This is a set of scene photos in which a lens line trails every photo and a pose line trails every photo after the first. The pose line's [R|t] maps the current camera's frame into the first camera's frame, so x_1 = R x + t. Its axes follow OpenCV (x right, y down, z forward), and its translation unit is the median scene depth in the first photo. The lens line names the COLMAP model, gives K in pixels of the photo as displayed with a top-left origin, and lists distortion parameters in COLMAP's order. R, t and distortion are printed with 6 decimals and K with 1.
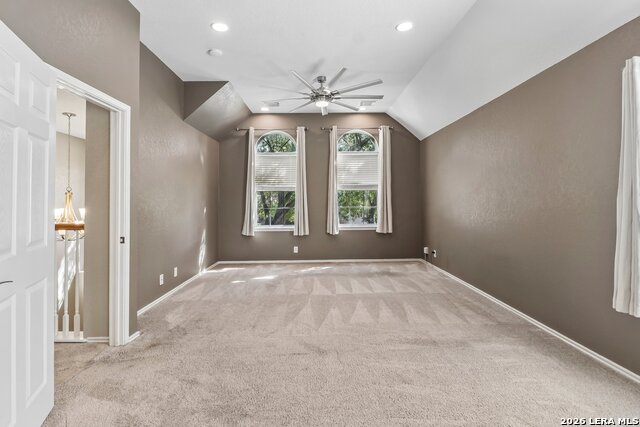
lens RADIAL K [[303.9, 0, 316.8], [0, 303.9, 201.9], [0, 0, 1]] dist [0.011433, -0.009357]
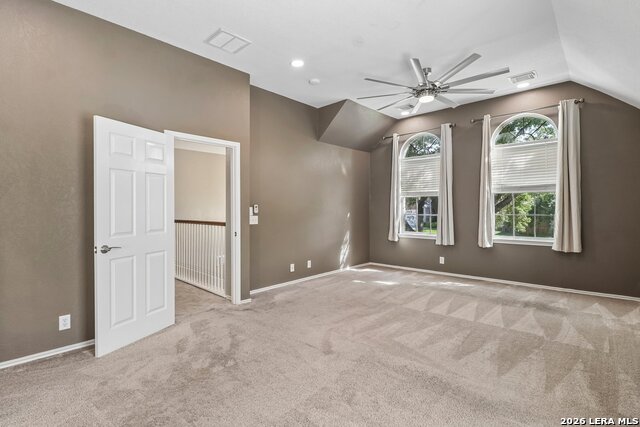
lens RADIAL K [[303.9, 0, 320.3], [0, 303.9, 211.7], [0, 0, 1]] dist [0.011433, -0.009357]
pose [[0.724593, 0.009743, -0.689108, 0.338801], [0.001599, 0.999874, 0.015819, -0.003332], [0.689175, -0.012564, 0.724486, 0.104642]]
